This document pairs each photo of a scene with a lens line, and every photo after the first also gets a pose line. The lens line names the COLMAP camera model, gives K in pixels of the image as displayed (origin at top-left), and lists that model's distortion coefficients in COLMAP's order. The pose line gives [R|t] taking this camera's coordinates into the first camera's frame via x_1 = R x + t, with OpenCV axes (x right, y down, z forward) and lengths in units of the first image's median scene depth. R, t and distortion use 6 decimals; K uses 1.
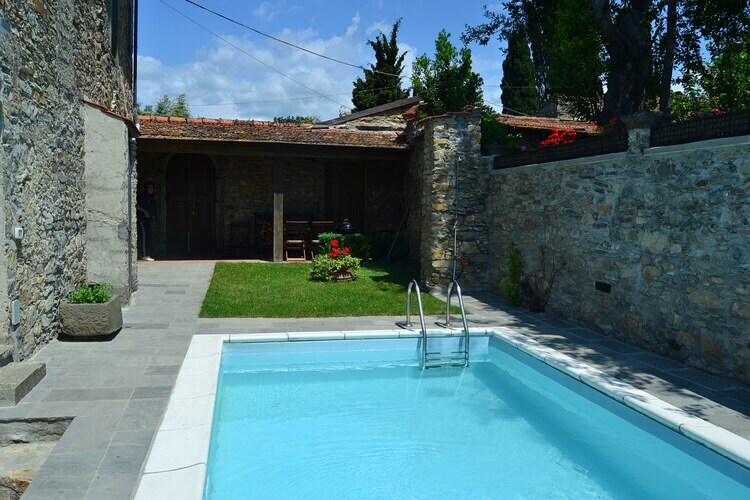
lens RADIAL K [[638.3, 0, 375.0], [0, 638.3, 250.0], [0, 0, 1]] dist [-0.069814, -0.001052]
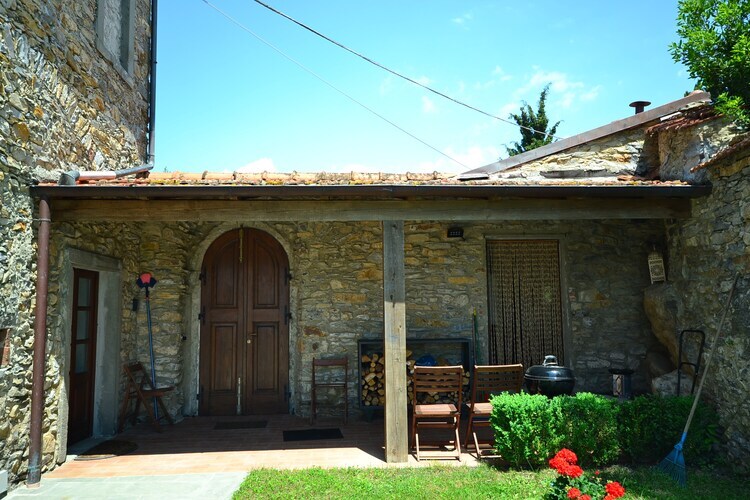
lens RADIAL K [[638.3, 0, 375.0], [0, 638.3, 250.0], [0, 0, 1]] dist [-0.069814, -0.001052]
pose [[0.977838, -0.048102, -0.203761, -0.062041], [0.013951, 0.986056, -0.165827, -0.043466], [0.208896, 0.159309, 0.964875, 0.477330]]
